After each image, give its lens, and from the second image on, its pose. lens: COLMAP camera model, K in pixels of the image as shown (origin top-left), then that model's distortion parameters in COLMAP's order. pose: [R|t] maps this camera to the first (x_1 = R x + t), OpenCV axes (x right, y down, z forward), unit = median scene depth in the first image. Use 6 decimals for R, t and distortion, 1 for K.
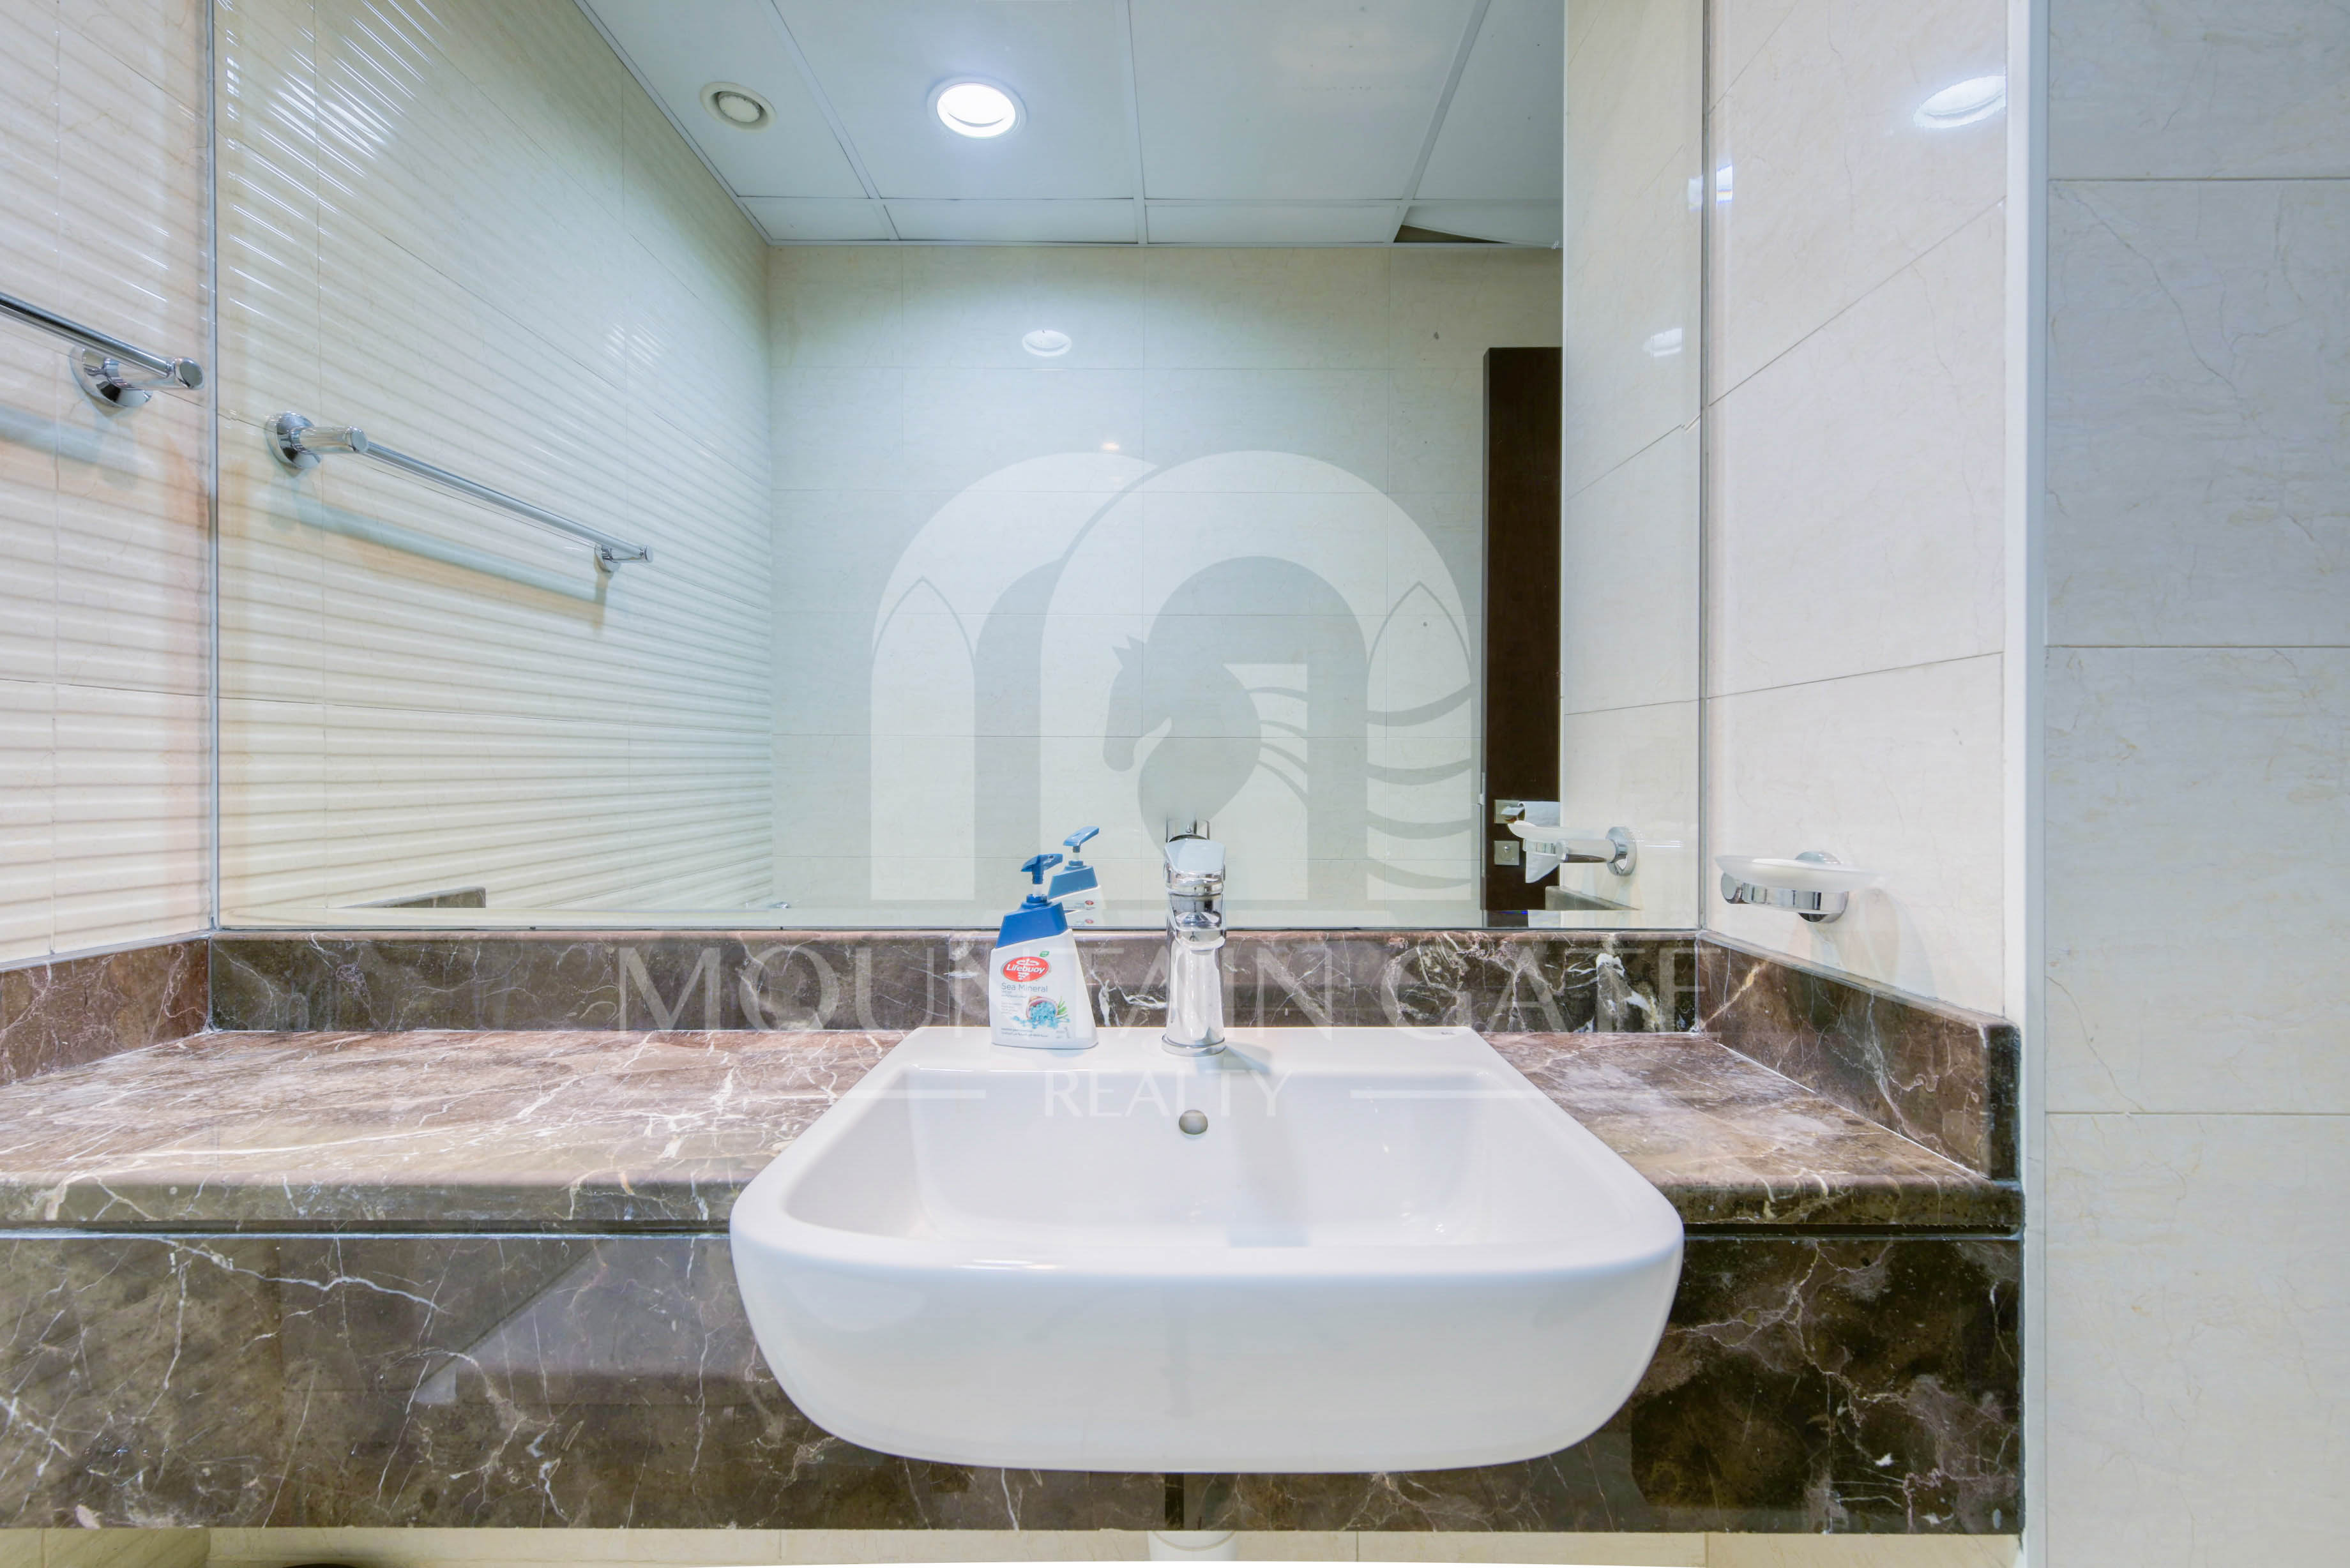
lens RADIAL K [[961.4, 0, 1178.5], [0, 961.4, 747.5], [0, 0, 1]] dist [0.005006, -0.000081]
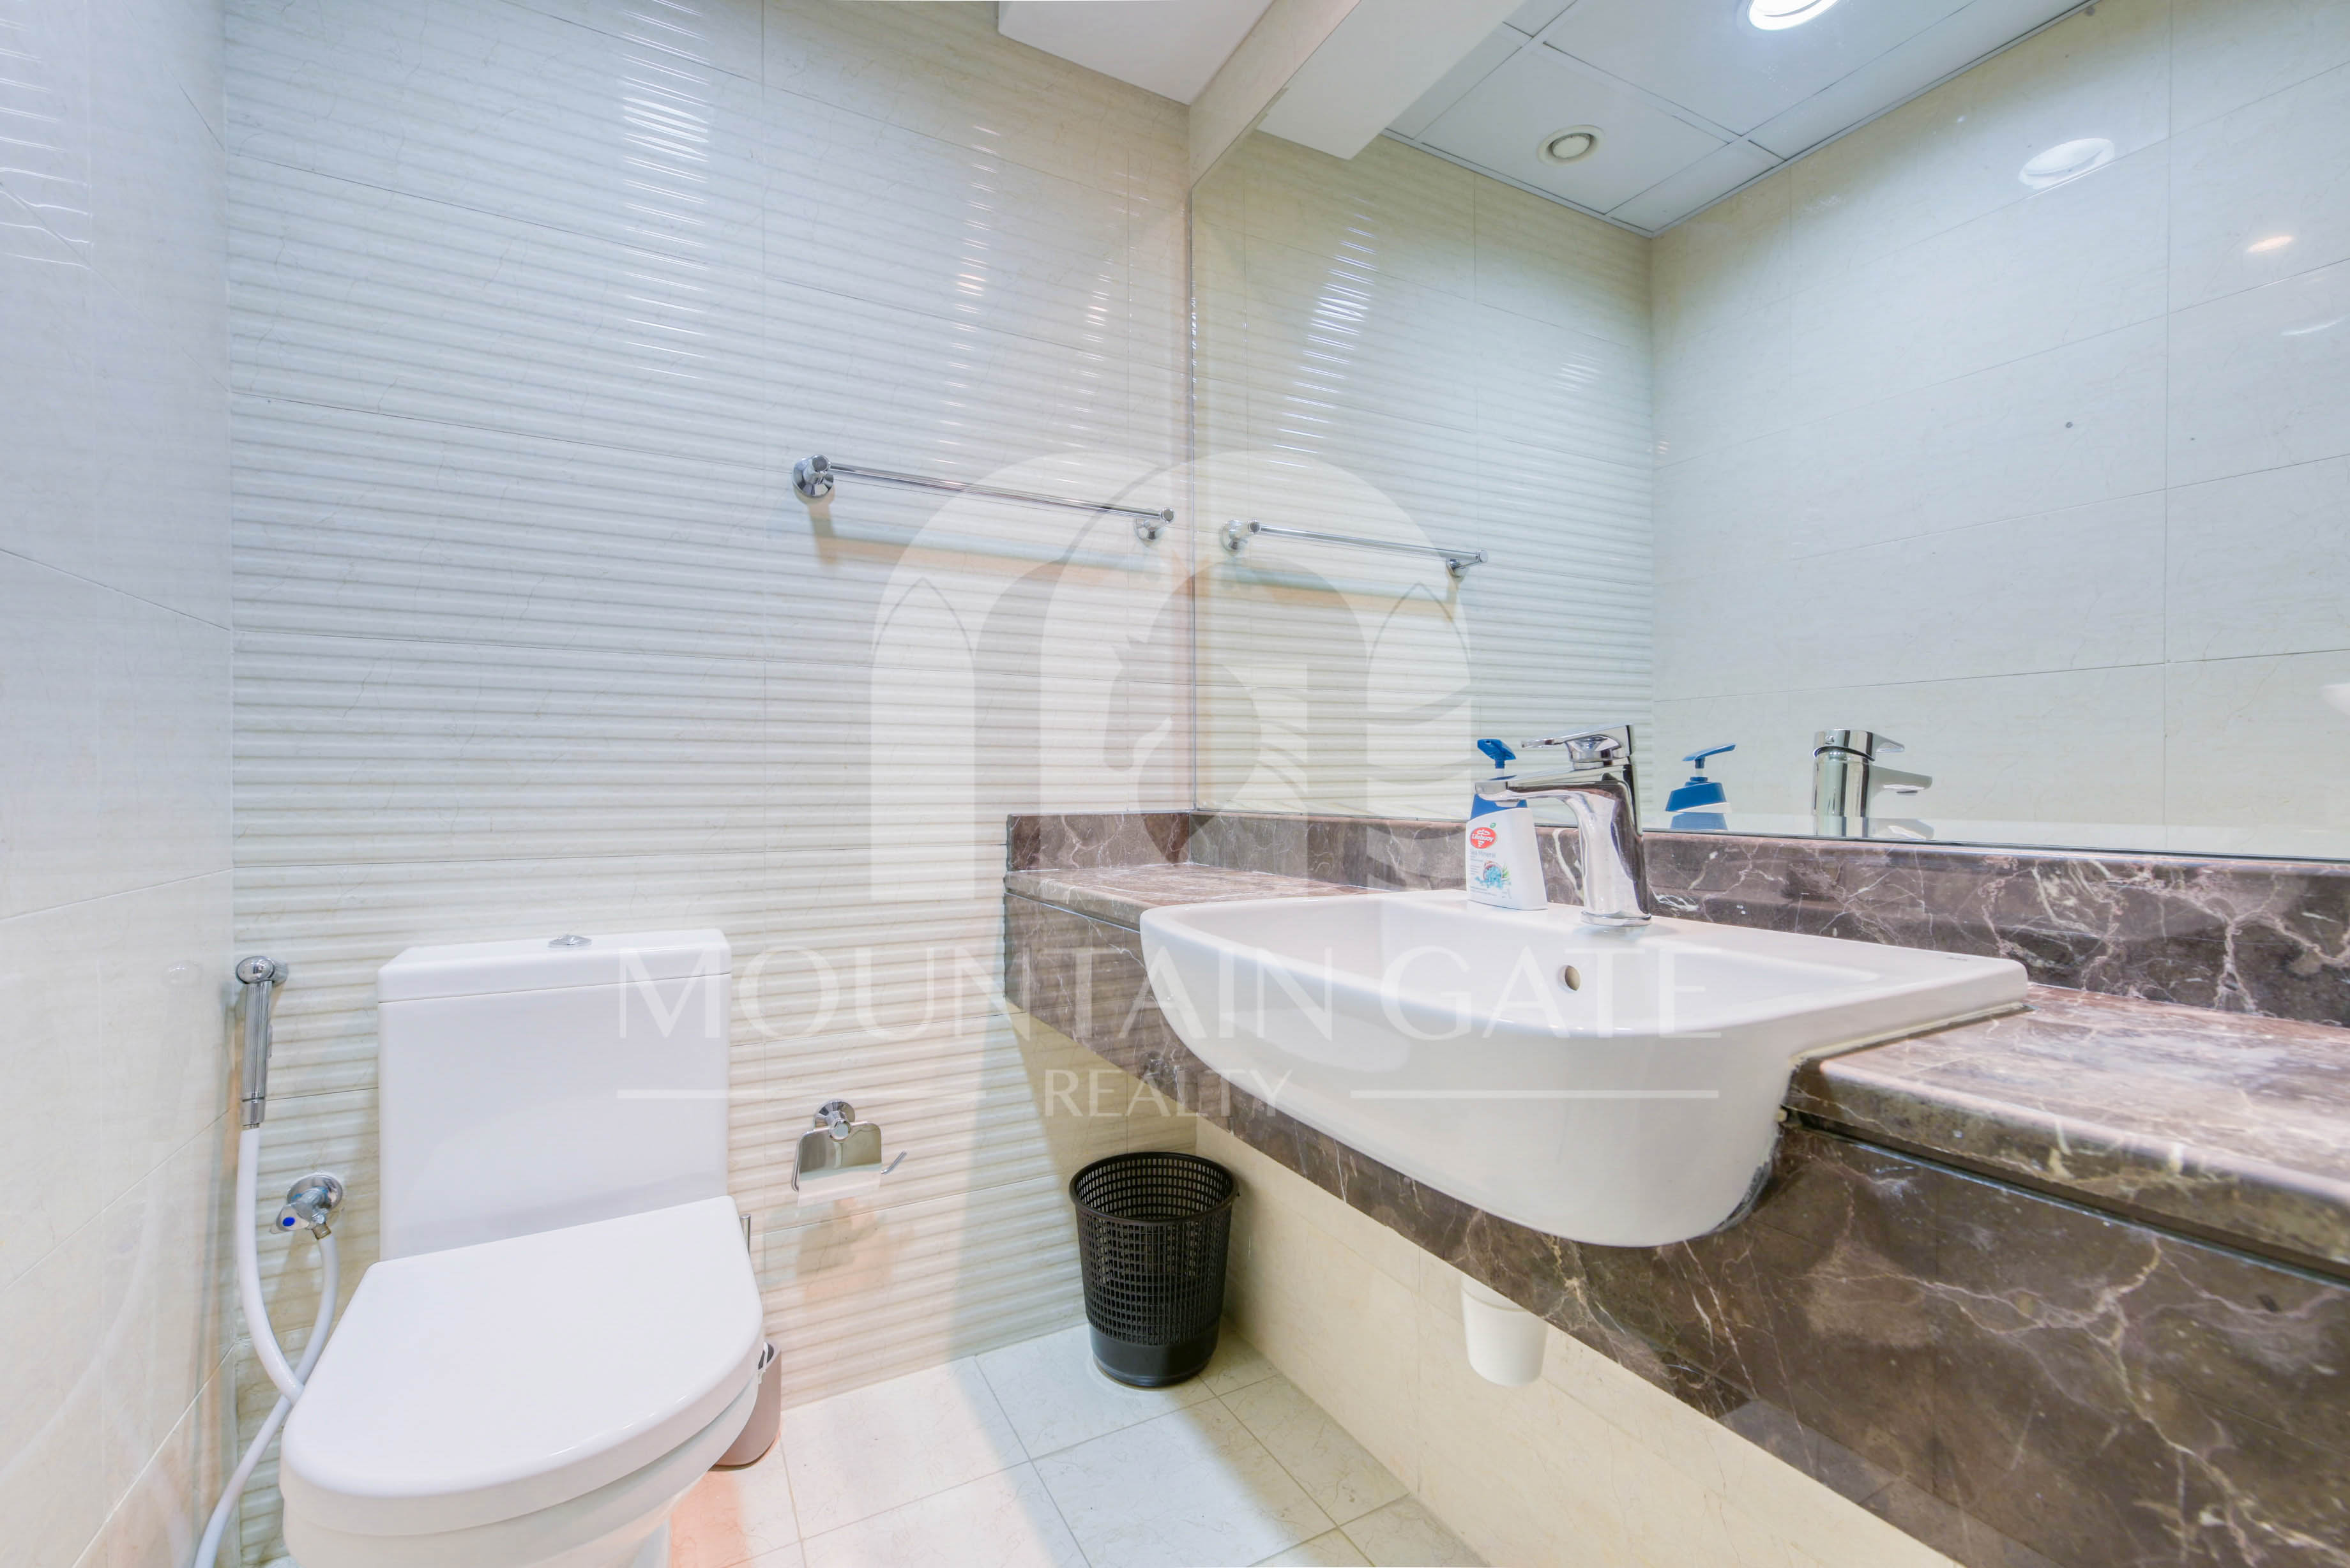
lens RADIAL K [[961.4, 0, 1178.5], [0, 961.4, 747.5], [0, 0, 1]] dist [0.005006, -0.000081]
pose [[0.488911, -0.038942, -0.871464, 0.620904], [0.033274, 0.999109, -0.025979, 0.121483], [0.871699, -0.016296, 0.489771, 0.079850]]
